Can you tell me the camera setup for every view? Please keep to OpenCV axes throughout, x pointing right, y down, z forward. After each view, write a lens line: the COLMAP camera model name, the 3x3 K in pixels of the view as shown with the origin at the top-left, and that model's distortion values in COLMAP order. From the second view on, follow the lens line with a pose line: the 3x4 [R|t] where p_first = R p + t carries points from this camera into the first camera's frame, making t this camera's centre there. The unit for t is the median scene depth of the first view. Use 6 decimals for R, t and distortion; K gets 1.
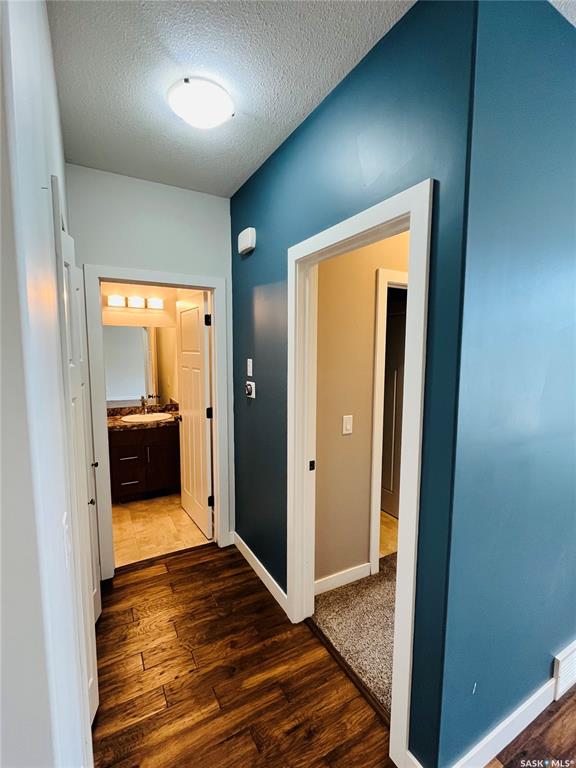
lens RADIAL K [[352.1, 0, 288.8], [0, 352.1, 387.2], [0, 0, 1]] dist [-0.005143, -0.000420]
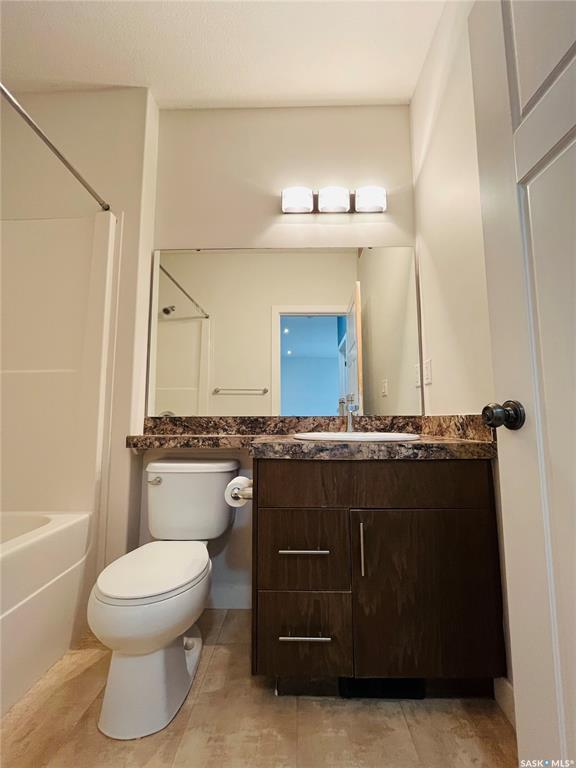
lens RADIAL K [[310.1, 0, 291.8], [0, 310.1, 385.0], [0, 0, 1]] dist [-0.003551, 0.000650]
pose [[0.863322, -0.055890, -0.501549, -0.286847], [-0.043889, 0.981767, -0.184950, 0.098177], [0.502741, 0.181684, 0.845128, 0.663077]]
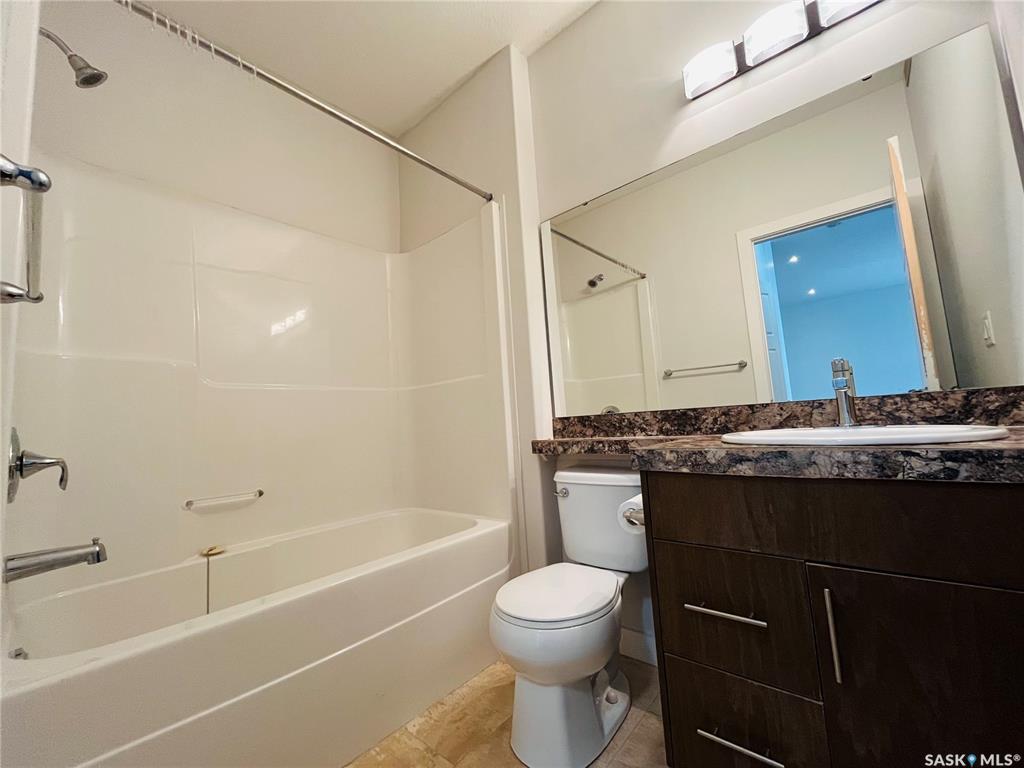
lens RADIAL K [[413.5, 0, 520.1], [0, 413.5, 376.1], [0, 0, 1]] dist [-0.003551, 0.000650]
pose [[0.340688, -0.121336, -0.932314, -0.226500], [-0.021830, 0.990349, -0.136866, 0.090469], [0.939923, 0.066981, 0.334752, 0.723202]]
